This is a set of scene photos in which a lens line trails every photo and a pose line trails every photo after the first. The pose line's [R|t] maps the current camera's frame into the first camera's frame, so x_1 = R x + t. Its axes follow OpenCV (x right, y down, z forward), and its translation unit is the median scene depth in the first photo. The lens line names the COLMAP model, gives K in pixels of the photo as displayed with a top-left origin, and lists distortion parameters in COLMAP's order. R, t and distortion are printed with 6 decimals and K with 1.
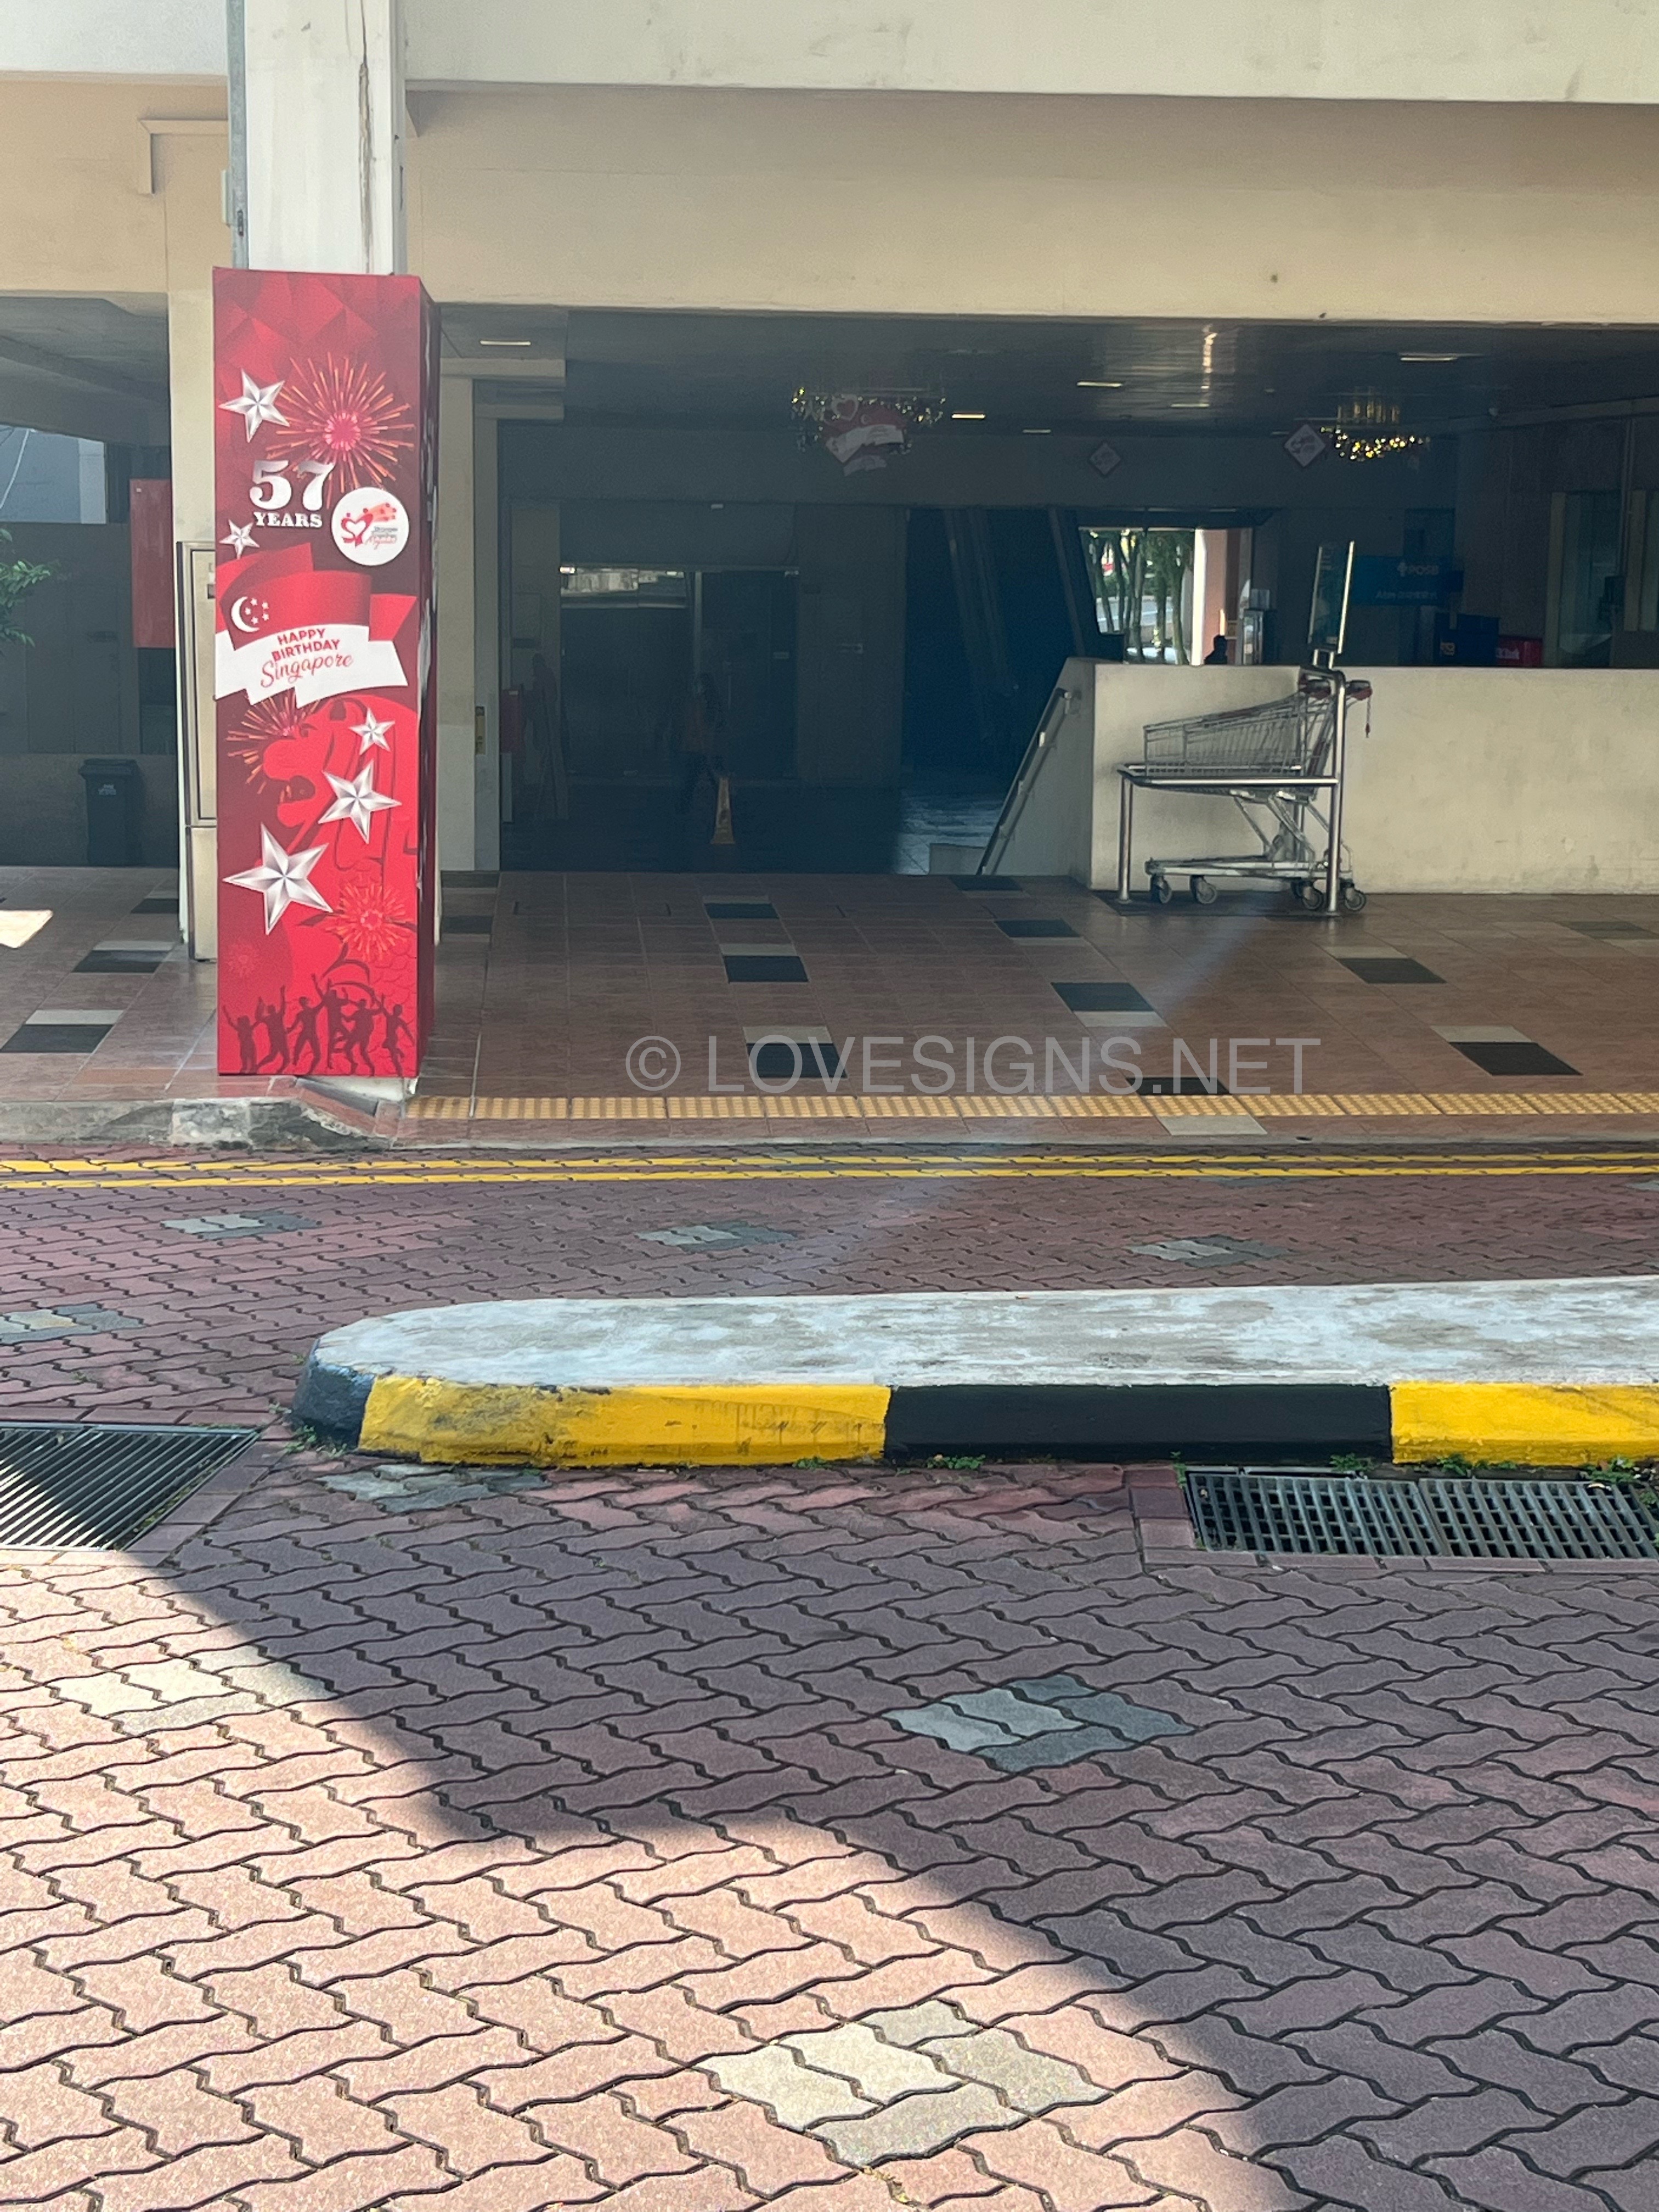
lens RADIAL K [[3604.2, 0, 832.3], [0, 3604.2, 1114.6], [0, 0, 1]] dist [0.167482, 0.000000]
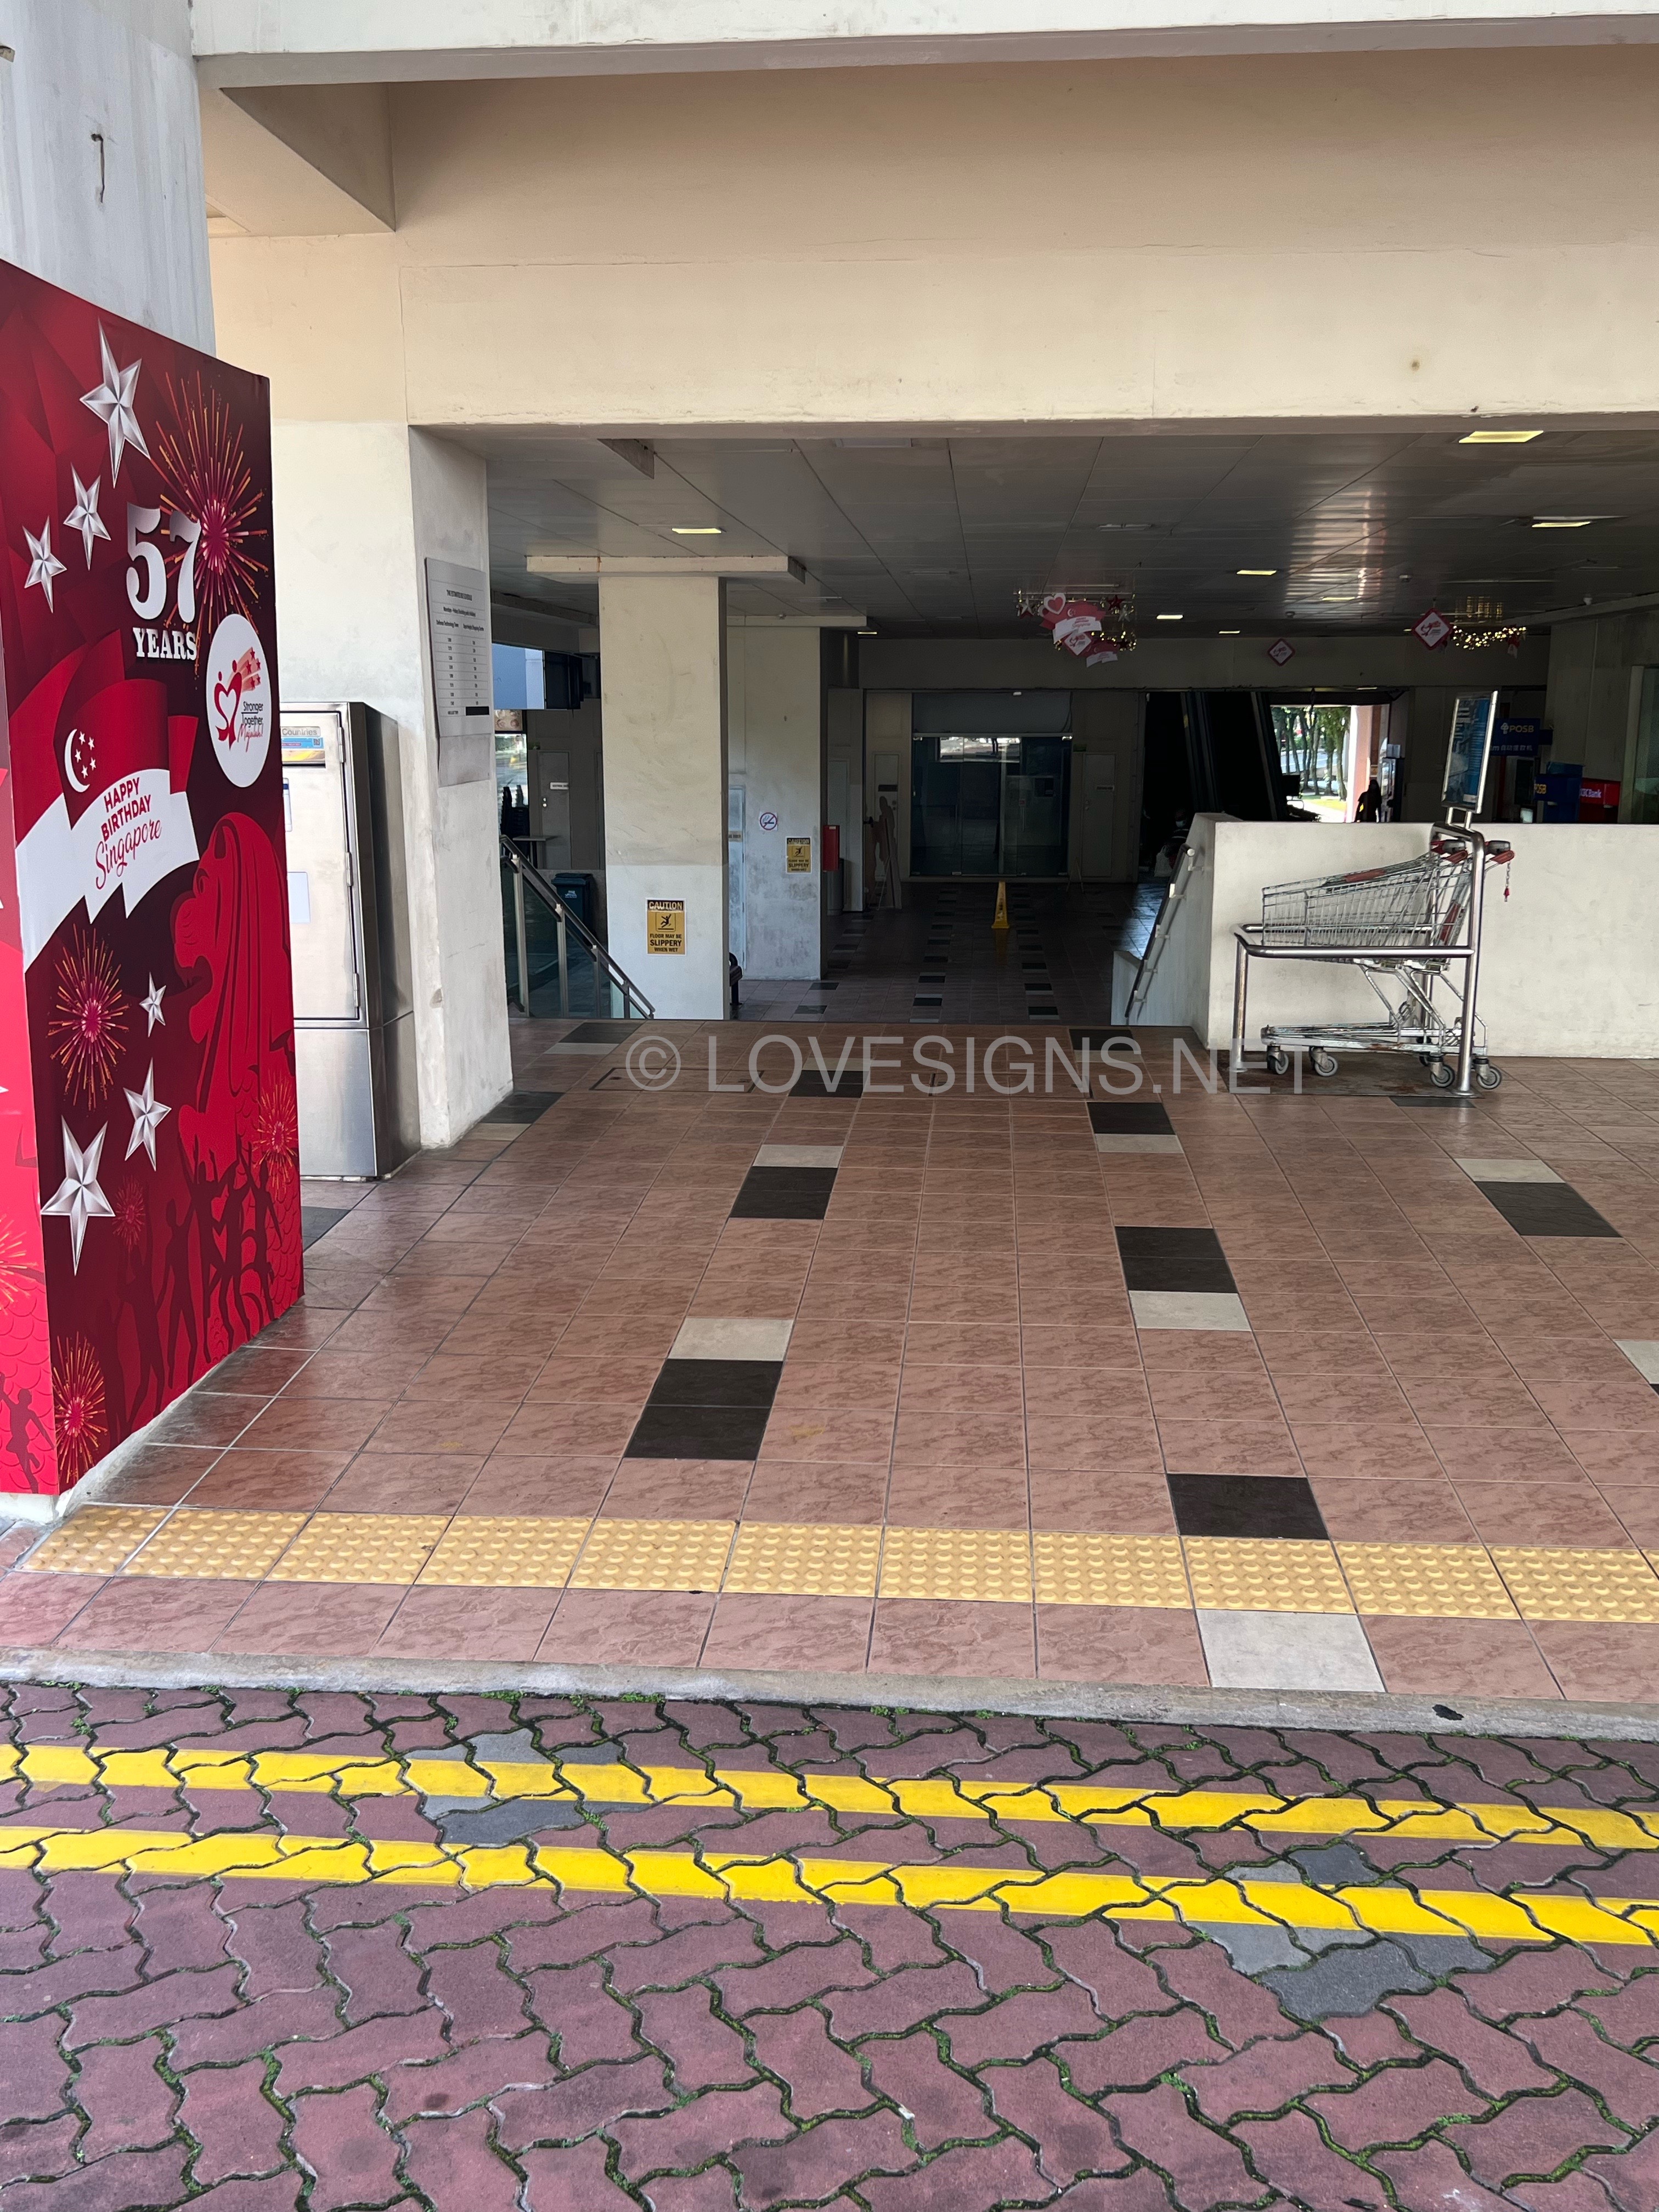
lens RADIAL K [[1998.4, 0, 829.7], [0, 1998.4, 1098.8], [0, 0, 1]] dist [0.077320, -0.066331]
pose [[0.988245, 0.016242, -0.152014, 0.053702], [-0.011951, 0.999505, 0.029103, -0.064755], [0.152412, -0.026944, 0.987950, 0.447403]]
